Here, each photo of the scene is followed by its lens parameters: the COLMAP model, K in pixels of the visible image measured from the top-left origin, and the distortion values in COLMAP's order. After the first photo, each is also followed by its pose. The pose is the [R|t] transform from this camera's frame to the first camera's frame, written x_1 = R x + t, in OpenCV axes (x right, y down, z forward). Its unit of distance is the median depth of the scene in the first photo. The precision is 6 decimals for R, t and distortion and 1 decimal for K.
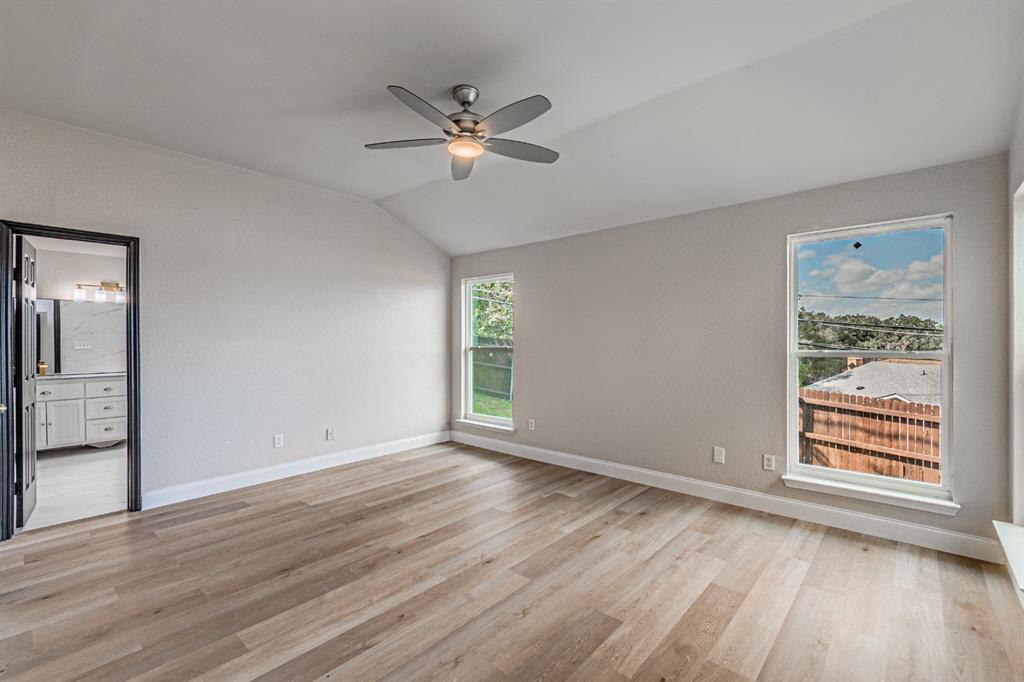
lens RADIAL K [[445.7, 0, 514.4], [0, 445.7, 339.3], [0, 0, 1]] dist [0.009828, -0.002700]
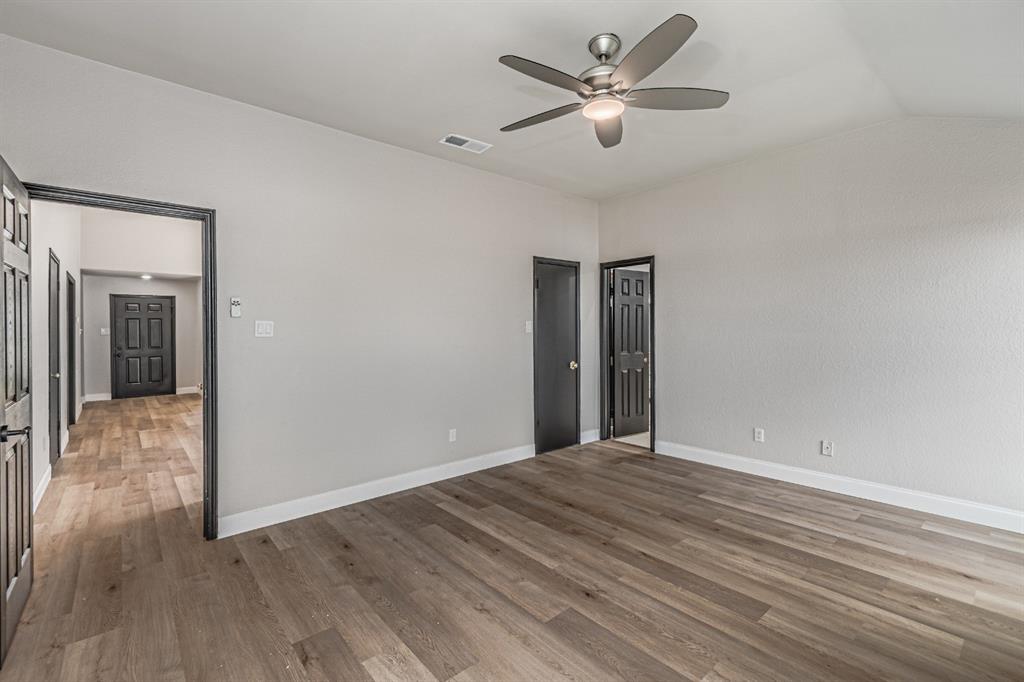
lens RADIAL K [[445.7, 0, 514.2], [0, 445.7, 337.7], [0, 0, 1]] dist [0.009828, -0.002700]
pose [[-0.125290, 0.021950, -0.991877, 0.648177], [0.010147, 0.999731, 0.020842, -0.015347], [0.992068, -0.007453, -0.125479, 0.777611]]
